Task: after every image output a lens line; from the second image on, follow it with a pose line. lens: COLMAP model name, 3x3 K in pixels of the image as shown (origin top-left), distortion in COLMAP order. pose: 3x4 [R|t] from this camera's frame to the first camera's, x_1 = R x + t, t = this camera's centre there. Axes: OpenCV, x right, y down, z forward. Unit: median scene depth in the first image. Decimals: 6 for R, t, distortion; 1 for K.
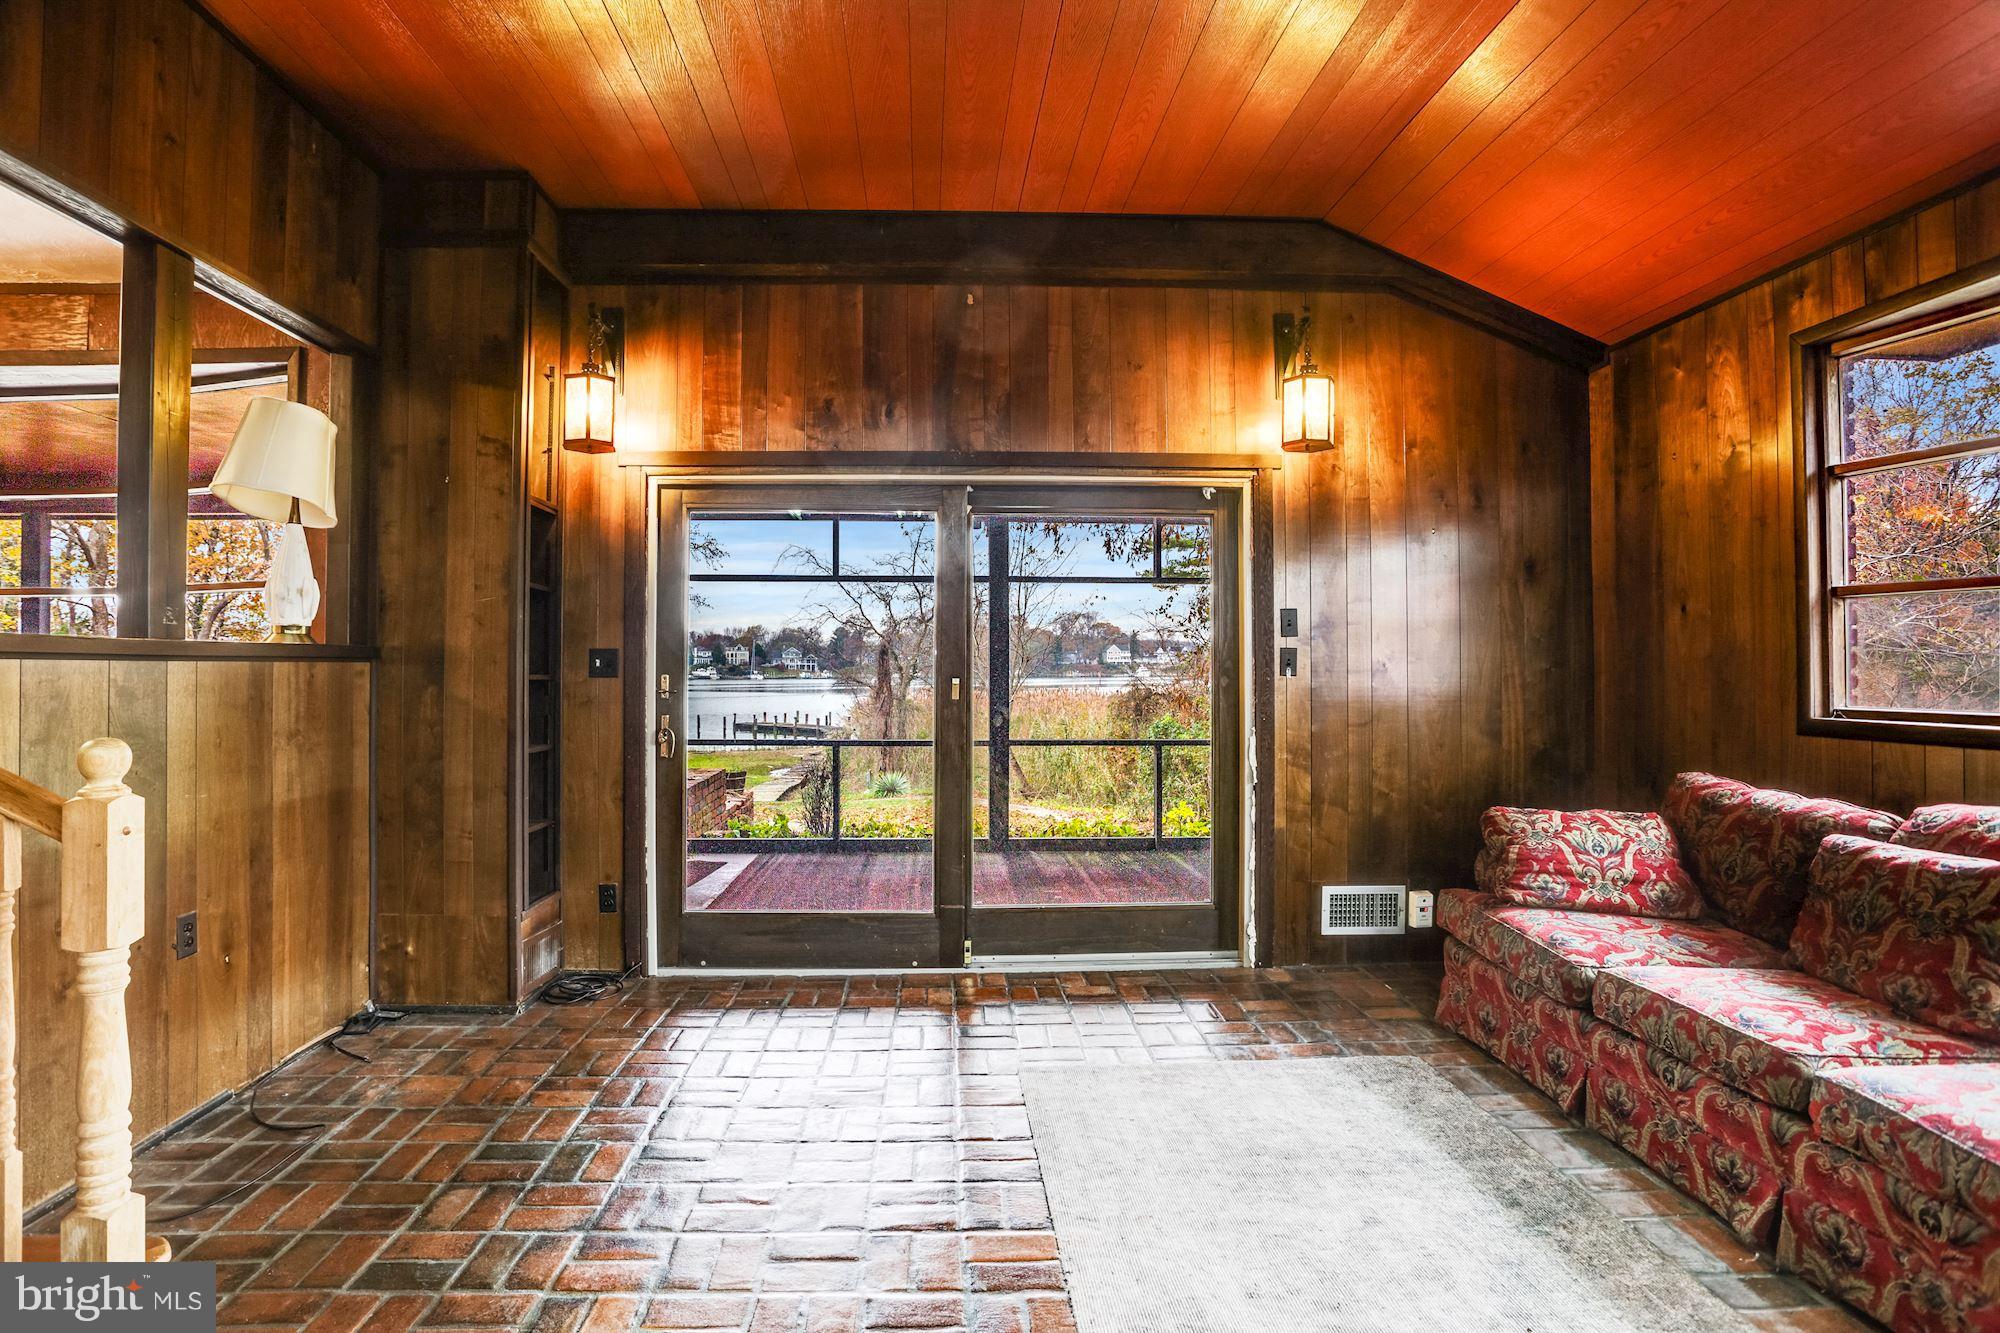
lens RADIAL K [[984.7, 0, 965.2], [0, 984.7, 658.1], [0, 0, 1]] dist [-0.053731, 0.023437]
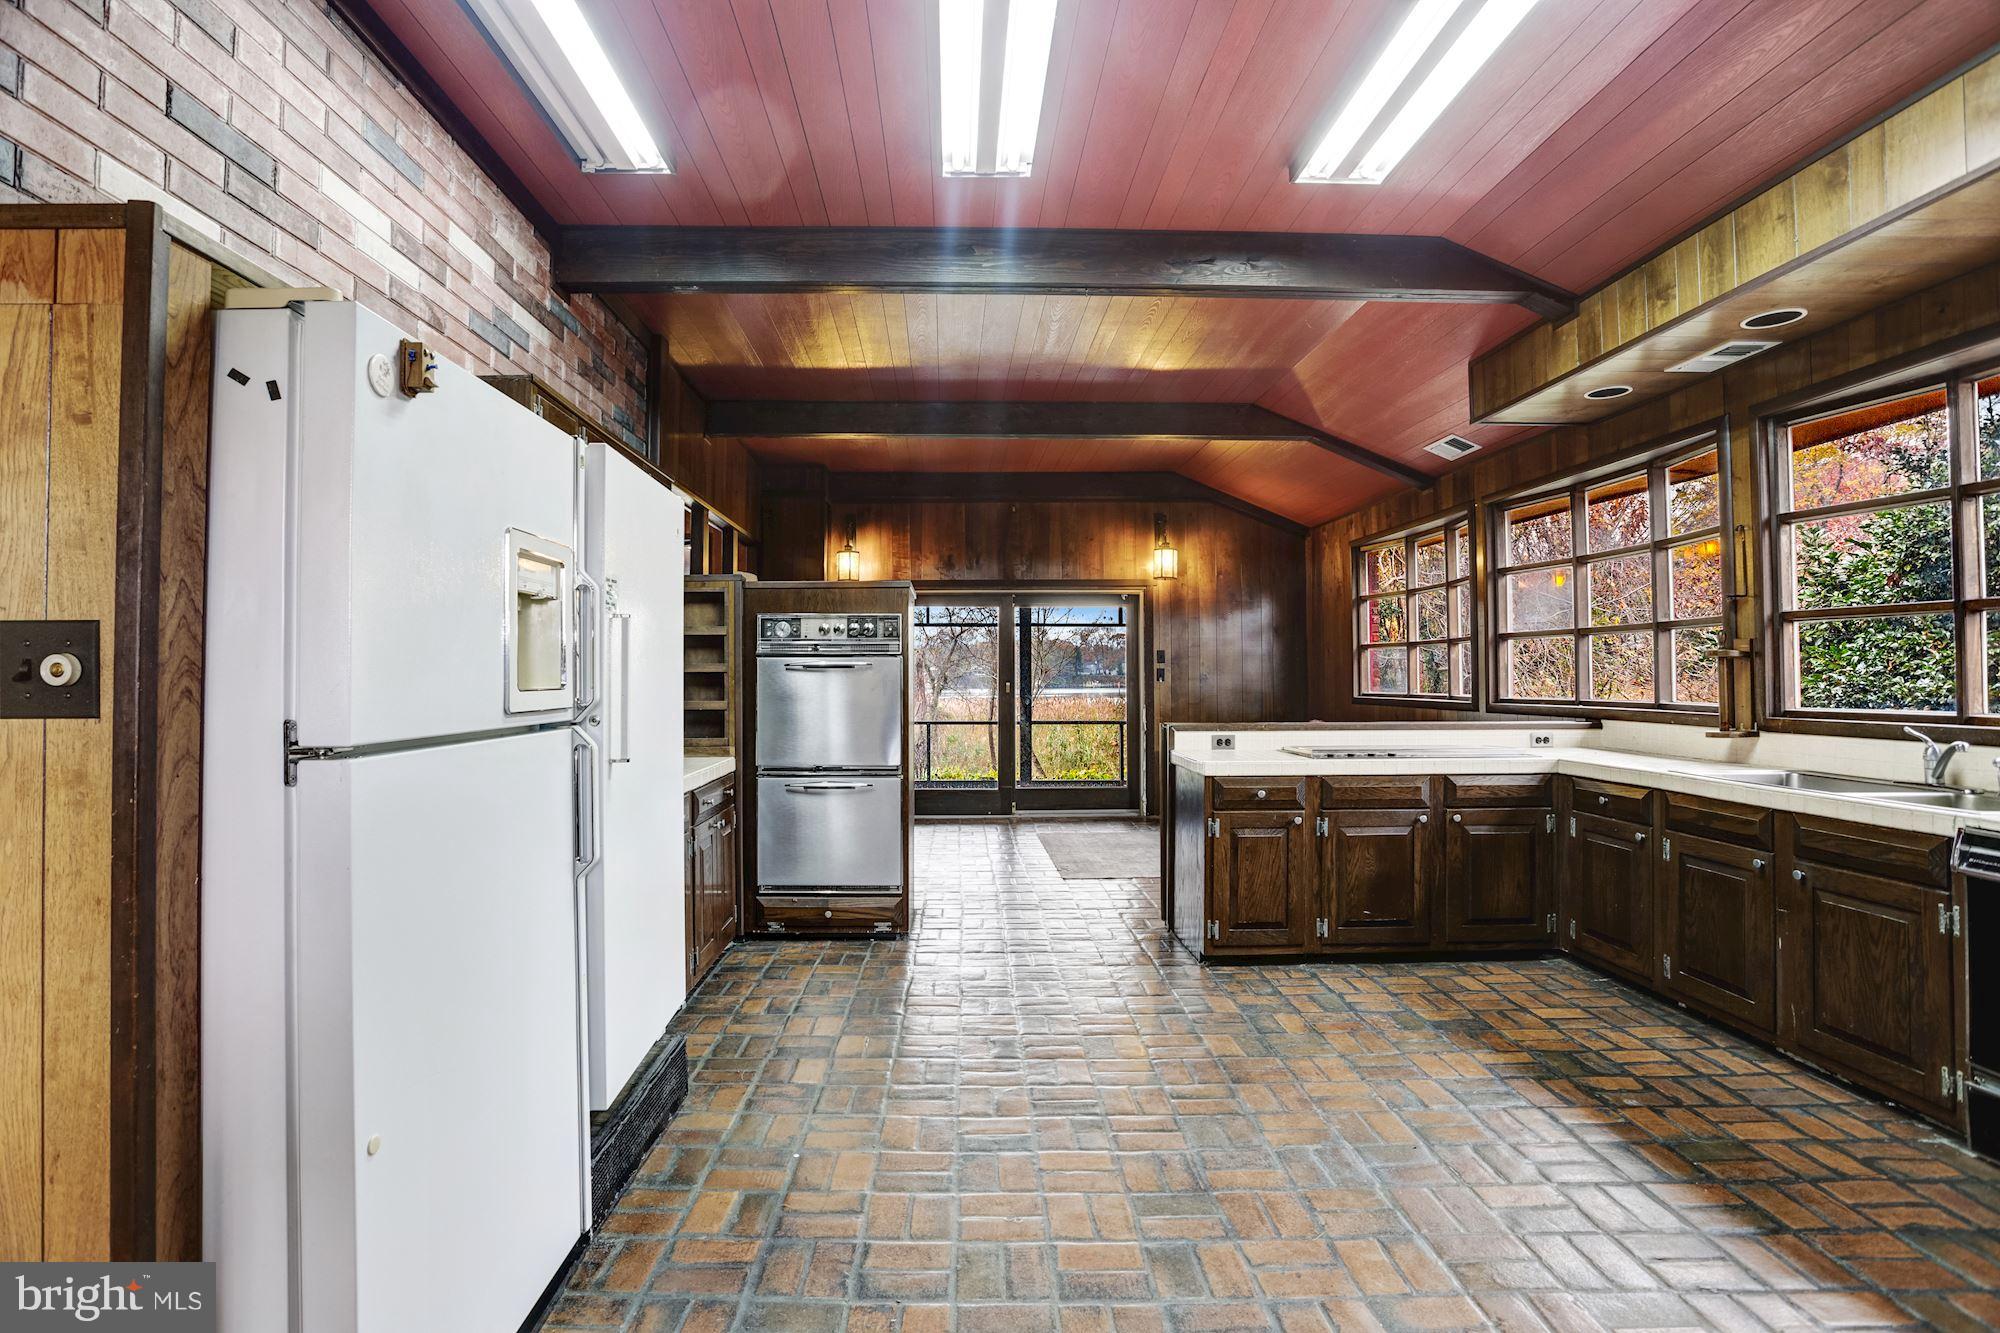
lens RADIAL K [[984.7, 0, 984.3], [0, 984.7, 658.4], [0, 0, 1]] dist [-0.053731, 0.023437]
pose [[0.999995, -0.003142, -0.000234, -0.061023], [0.003139, 0.999938, -0.010707, -0.009673], [0.000268, 0.010706, 0.999943, -1.181310]]
